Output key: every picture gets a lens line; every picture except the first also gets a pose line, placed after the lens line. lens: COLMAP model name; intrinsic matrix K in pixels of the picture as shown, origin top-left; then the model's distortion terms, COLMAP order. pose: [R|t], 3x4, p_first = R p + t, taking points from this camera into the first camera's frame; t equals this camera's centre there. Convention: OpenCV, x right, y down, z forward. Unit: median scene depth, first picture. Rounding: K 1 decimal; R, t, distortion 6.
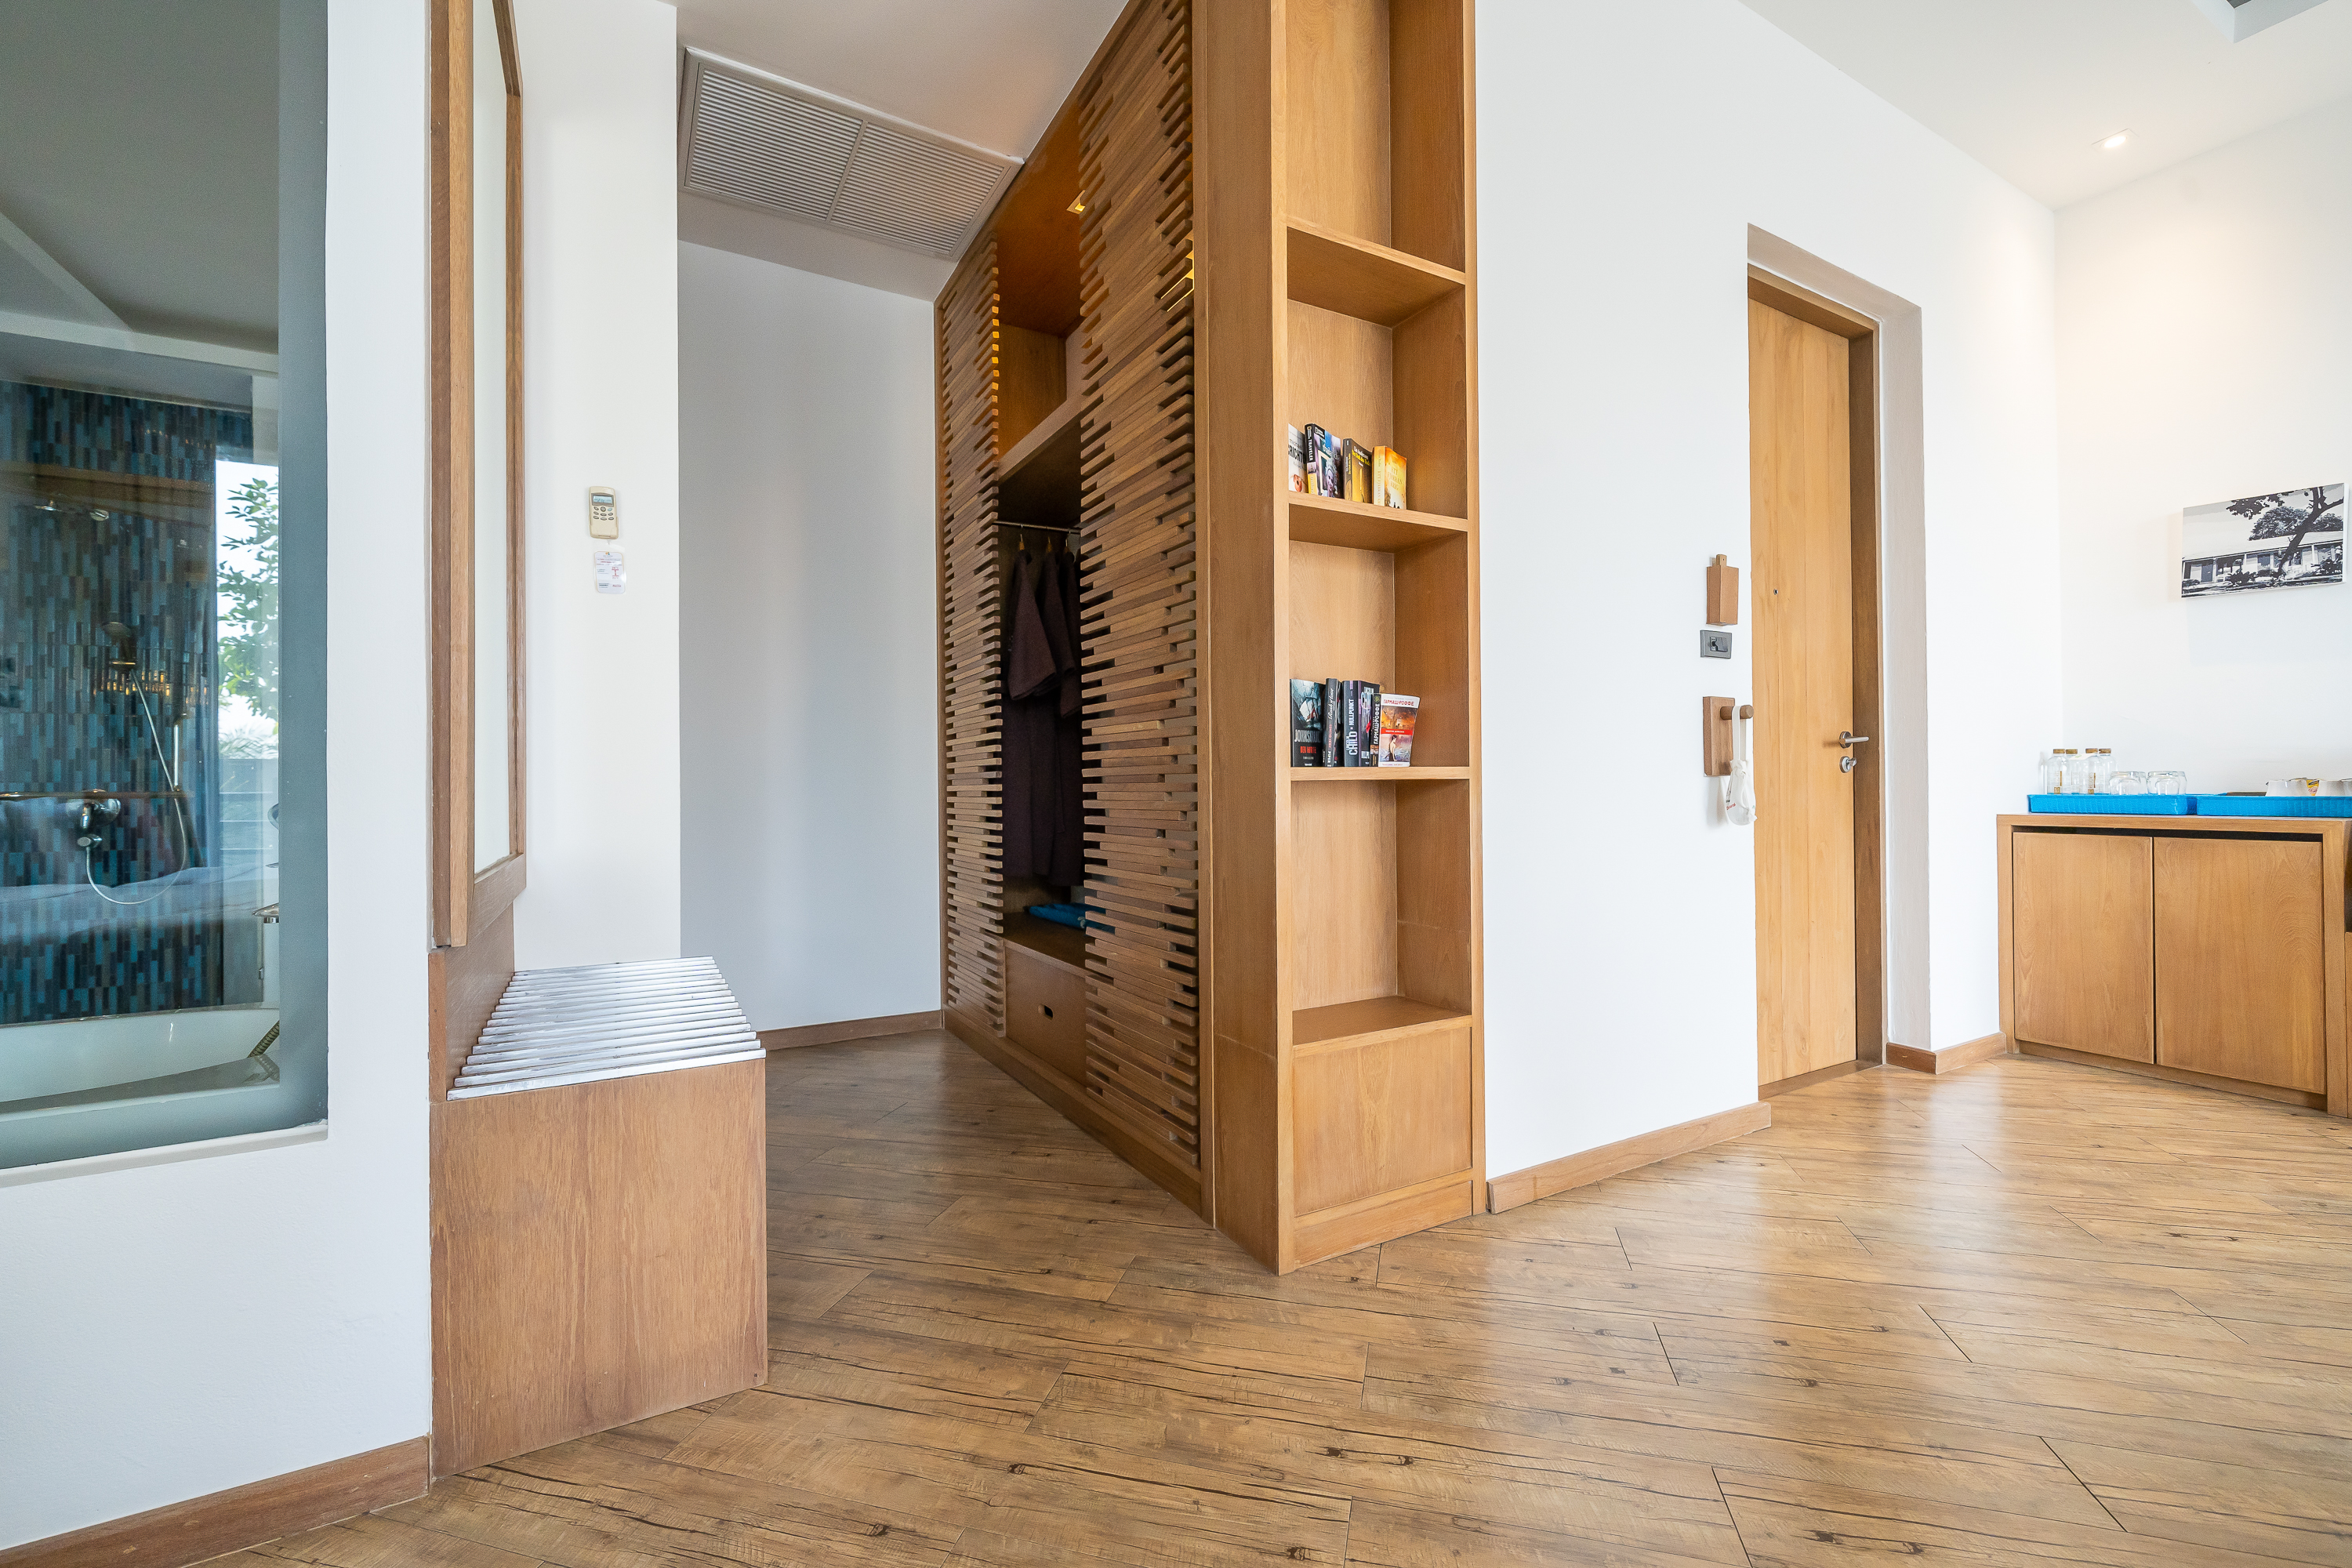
lens RADIAL K [[978.5, 0, 1181.3], [0, 978.5, 785.7], [0, 0, 1]] dist [-0.001687, -0.000071]
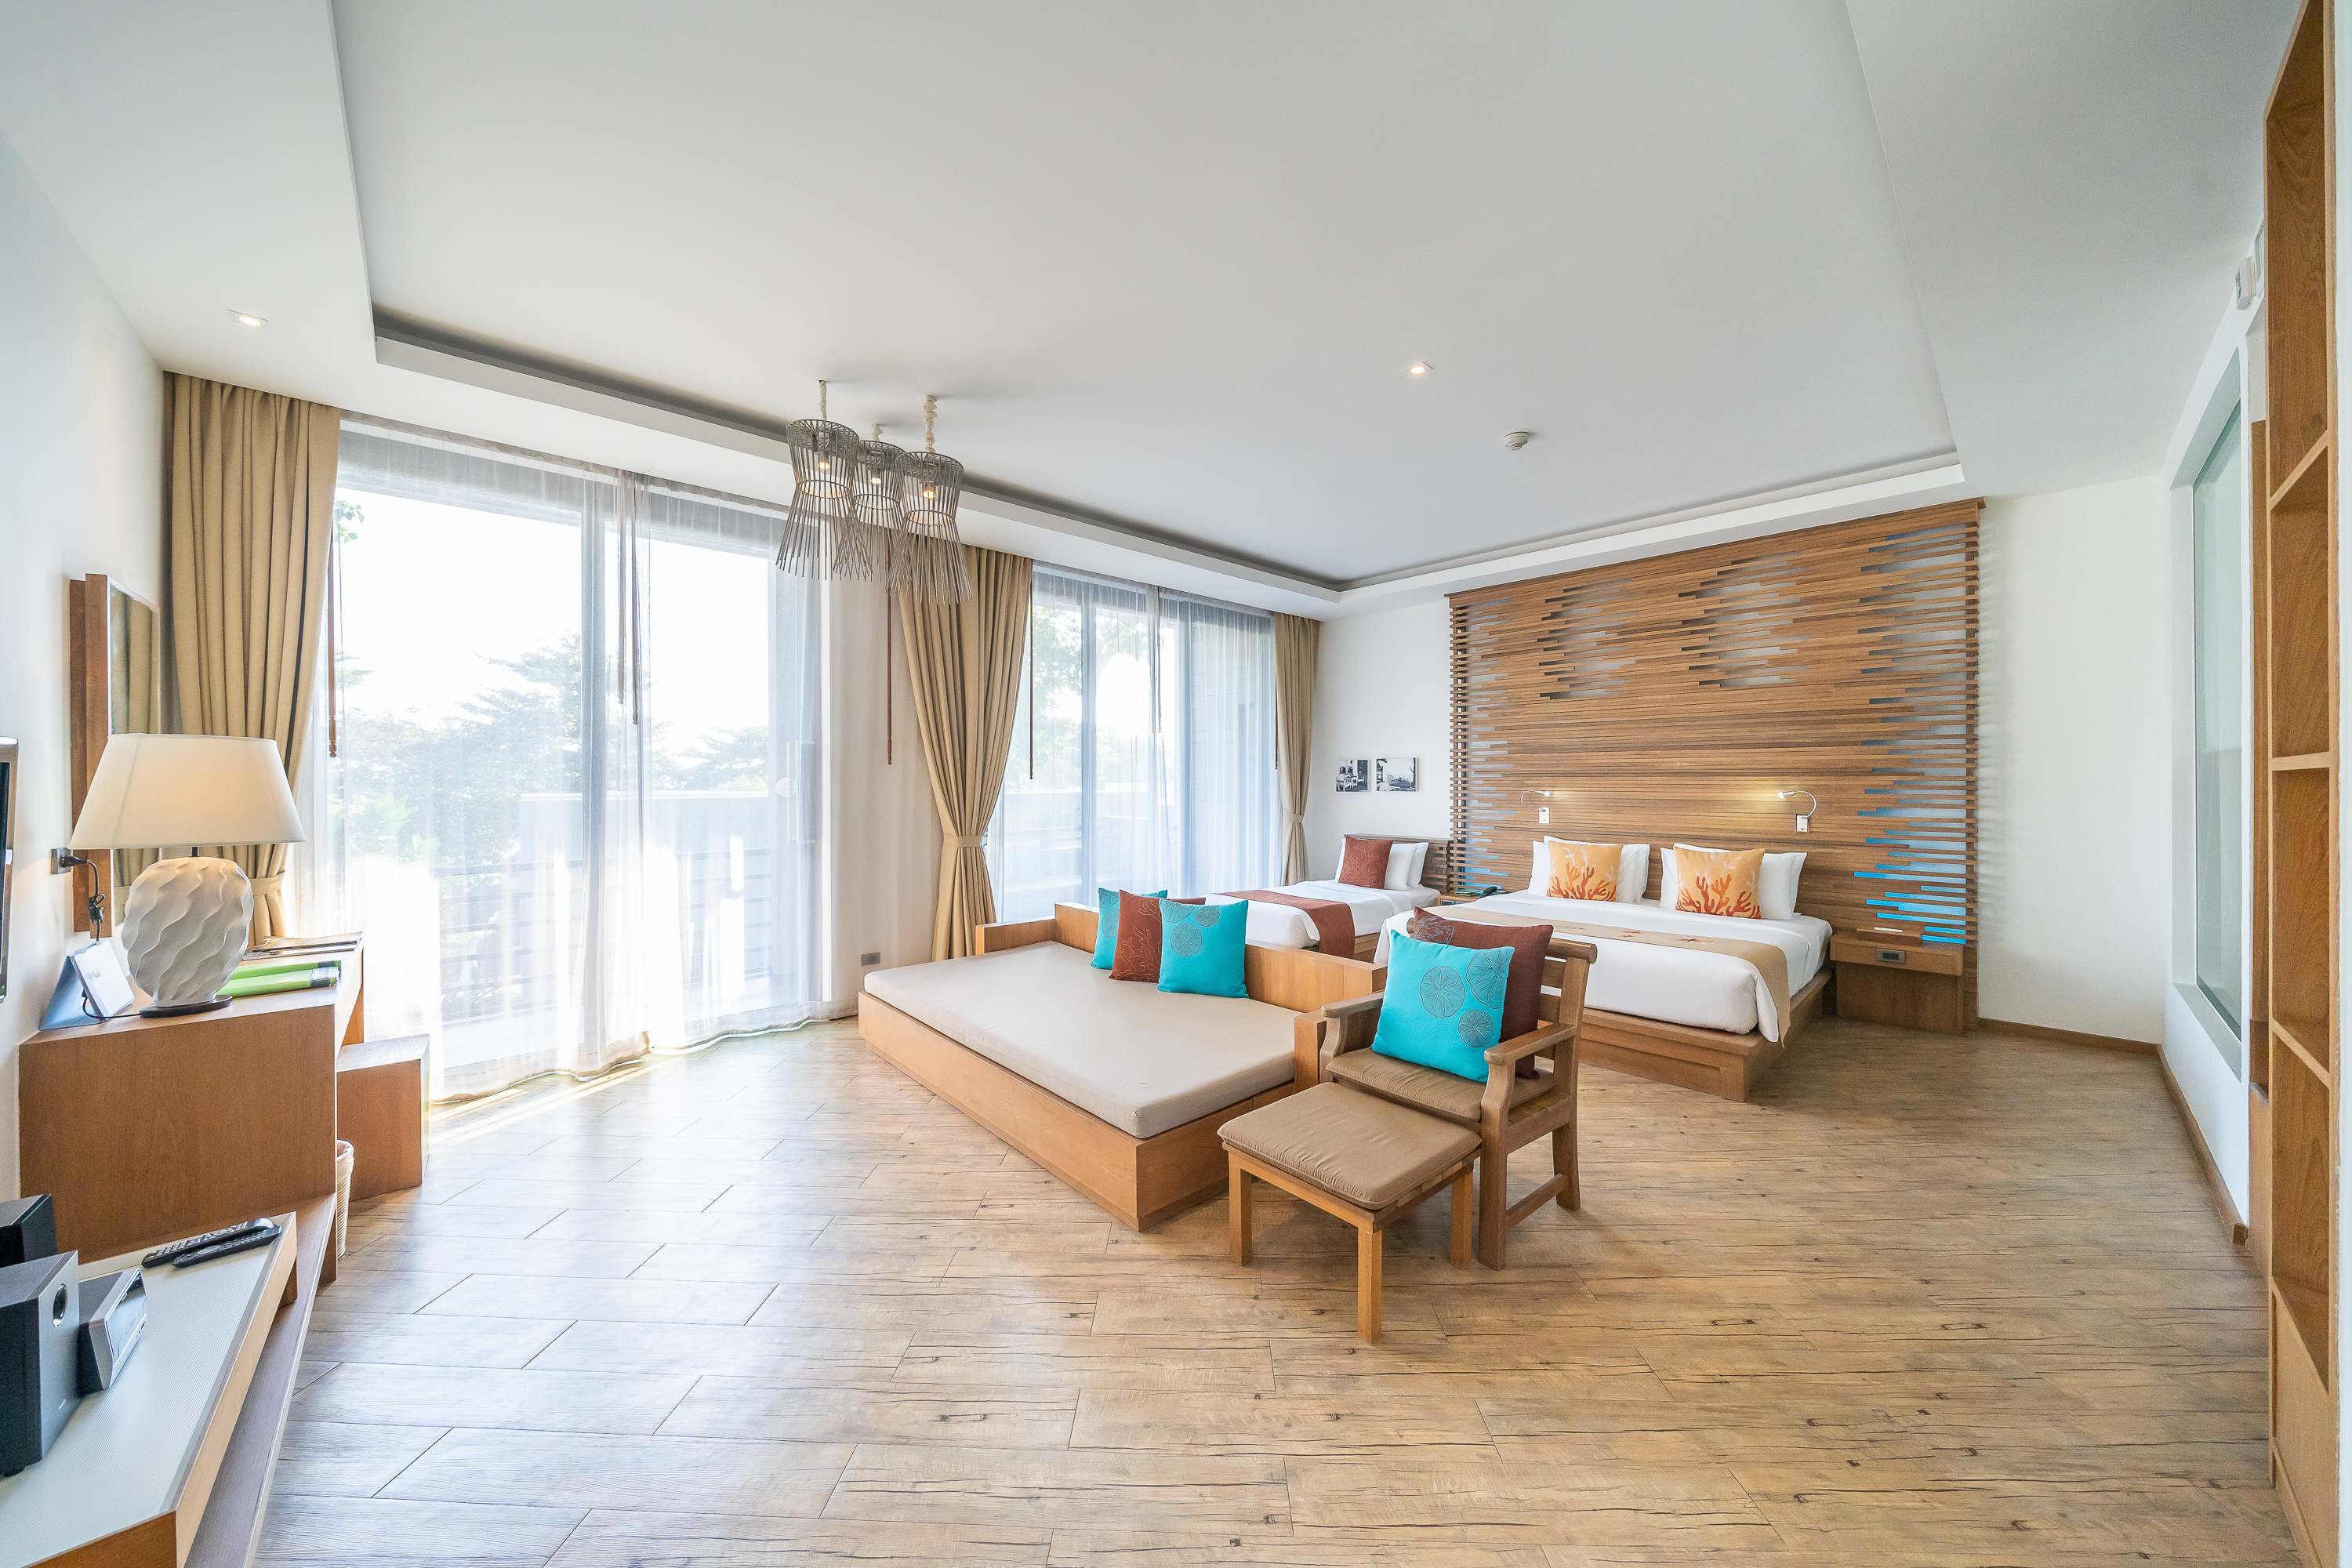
lens RADIAL K [[811.2, 0, 1174.2], [0, 811.2, 790.2], [0, 0, 1]] dist [-0.001945, -0.000292]
pose [[-0.972898, 0.011777, -0.230936, 2.132644], [0.011653, 0.999930, 0.001900, -0.407122], [0.230942, -0.000842, -0.972967, 2.267368]]
